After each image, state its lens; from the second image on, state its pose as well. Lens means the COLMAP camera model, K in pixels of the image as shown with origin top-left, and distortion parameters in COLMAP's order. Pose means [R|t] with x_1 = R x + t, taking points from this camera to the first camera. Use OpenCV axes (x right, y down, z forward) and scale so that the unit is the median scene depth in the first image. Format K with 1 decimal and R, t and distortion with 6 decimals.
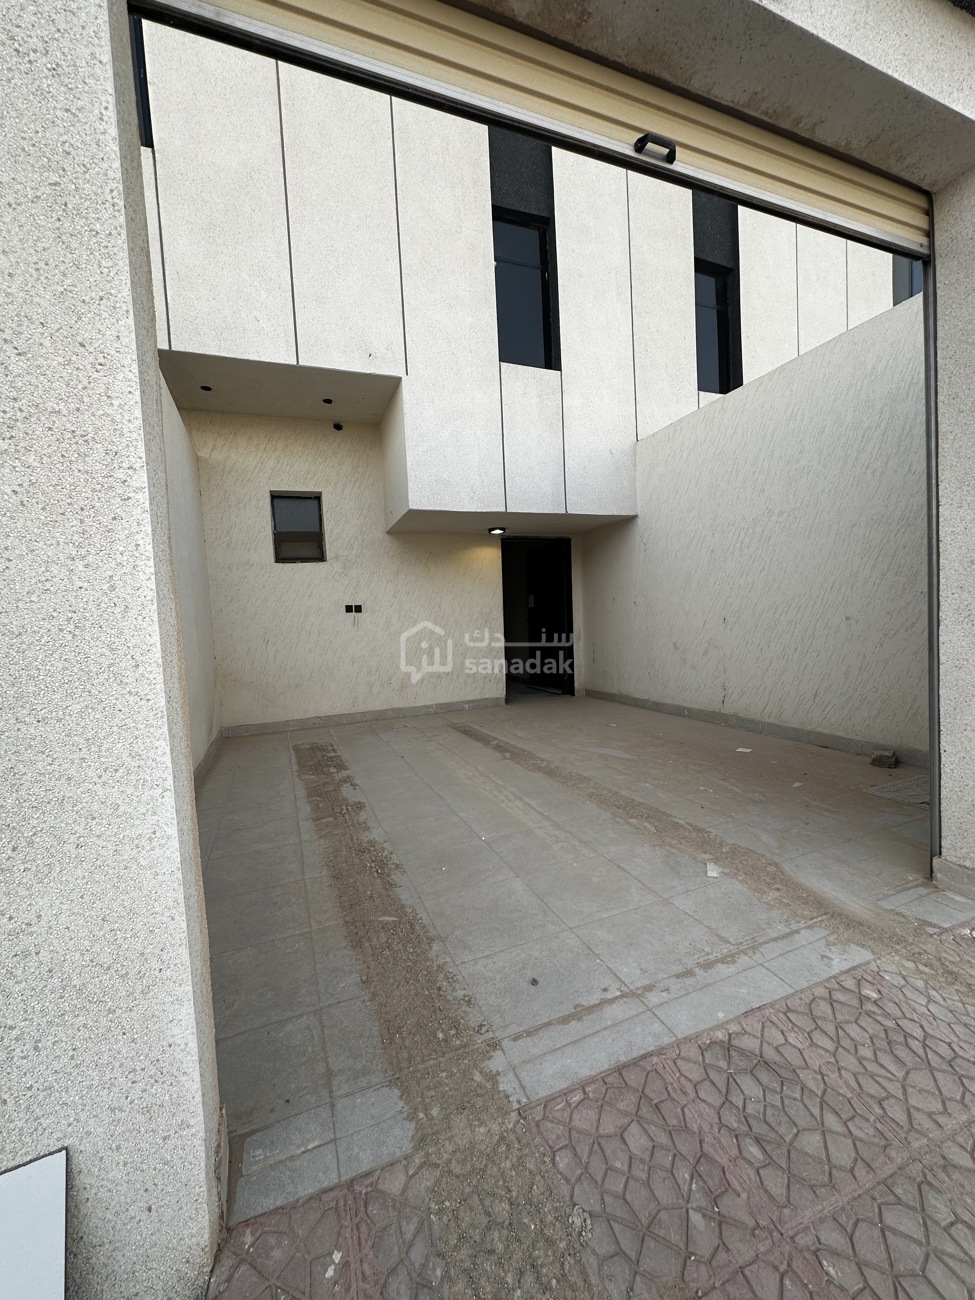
lens RADIAL K [[519.8, 0, 486.3], [0, 519.8, 650.8], [0, 0, 1]] dist [-0.002272, 0.000047]
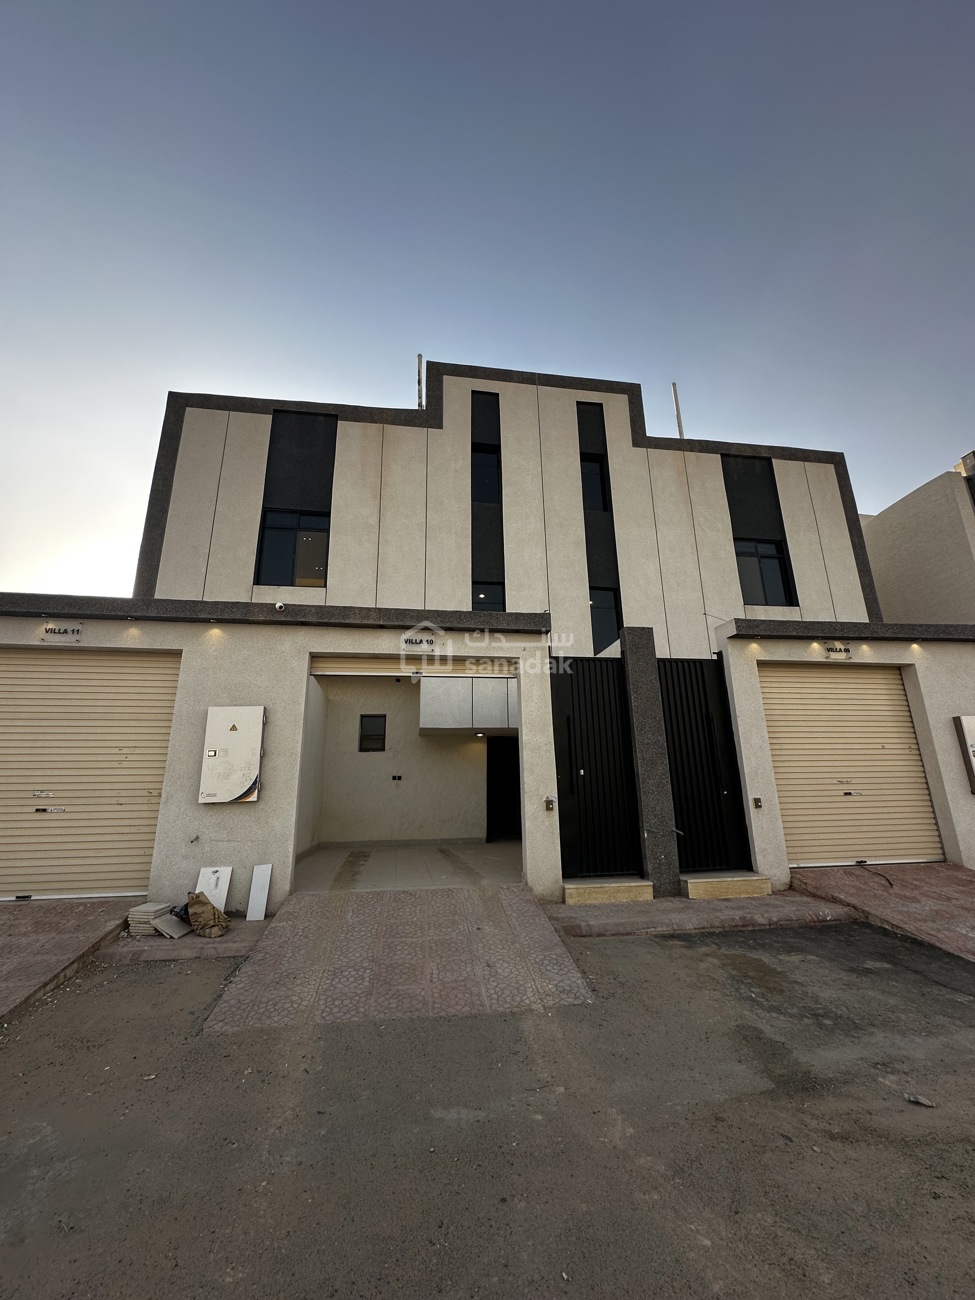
lens RADIAL K [[519.8, 0, 487.1], [0, 519.8, 648.0], [0, 0, 1]] dist [-0.002272, 0.000047]
pose [[0.974568, -0.027287, -0.222423, 0.467403], [-0.045462, 0.947843, -0.315479, 0.046161], [0.219431, 0.317568, 0.922497, -0.739210]]
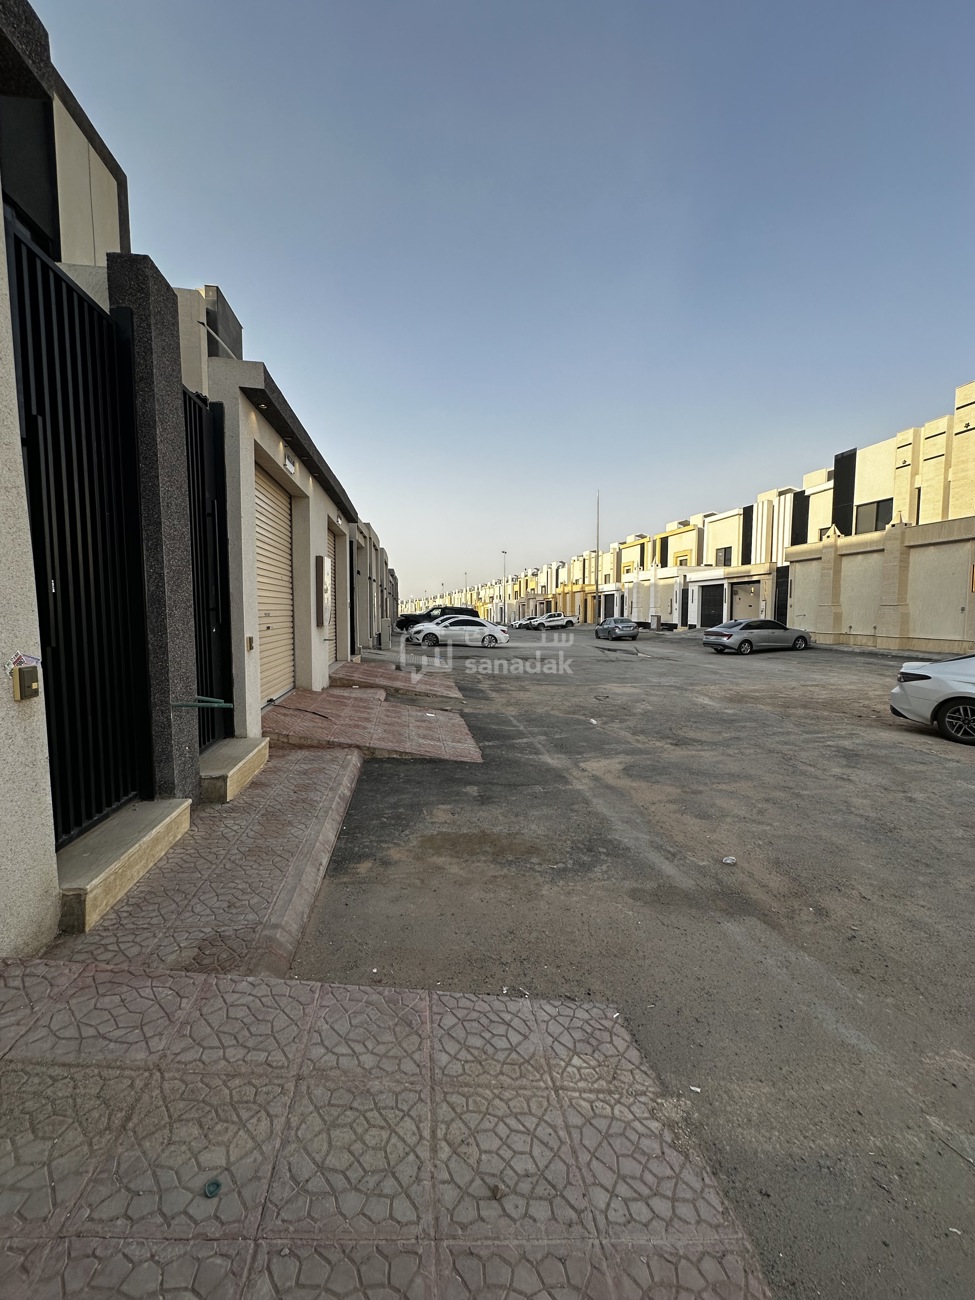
lens RADIAL K [[519.8, 0, 488.9], [0, 519.8, 649.0], [0, 0, 1]] dist [-0.002272, 0.000047]
pose [[0.222907, -0.023656, 0.974553, -0.198172], [0.043542, 0.998949, 0.014289, -0.042033], [-0.973867, 0.039249, 0.223702, 0.553865]]
